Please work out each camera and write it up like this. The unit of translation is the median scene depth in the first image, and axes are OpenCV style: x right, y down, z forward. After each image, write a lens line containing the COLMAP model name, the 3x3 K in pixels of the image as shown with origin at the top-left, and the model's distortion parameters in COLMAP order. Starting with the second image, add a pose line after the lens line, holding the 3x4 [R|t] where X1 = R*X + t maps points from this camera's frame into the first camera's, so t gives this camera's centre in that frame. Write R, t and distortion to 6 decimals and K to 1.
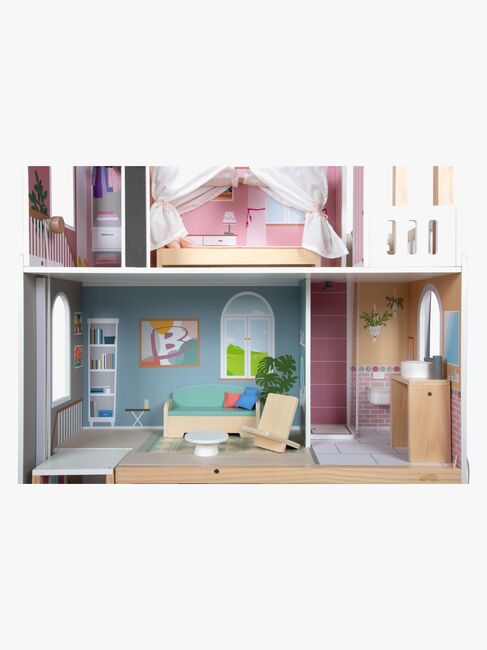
lens RADIAL K [[484.8, 0, 252.1], [0, 484.8, 315.3], [0, 0, 1]] dist [0.007746, 0.009512]
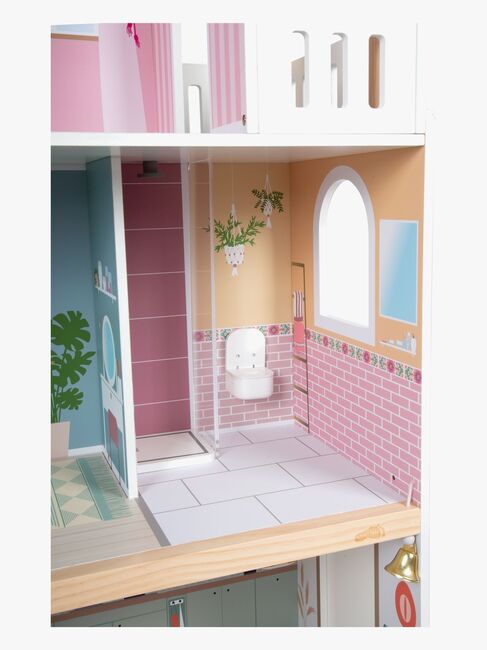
lens RADIAL K [[719.8, 0, 247.6], [0, 719.8, 318.2], [0, 0, 1]] dist [0.010077, 0.000000]
pose [[0.931923, -0.080462, 0.353618, -0.021355], [0.024623, 0.986865, 0.159659, -0.025632], [-0.361819, -0.140083, 0.921663, 0.252391]]
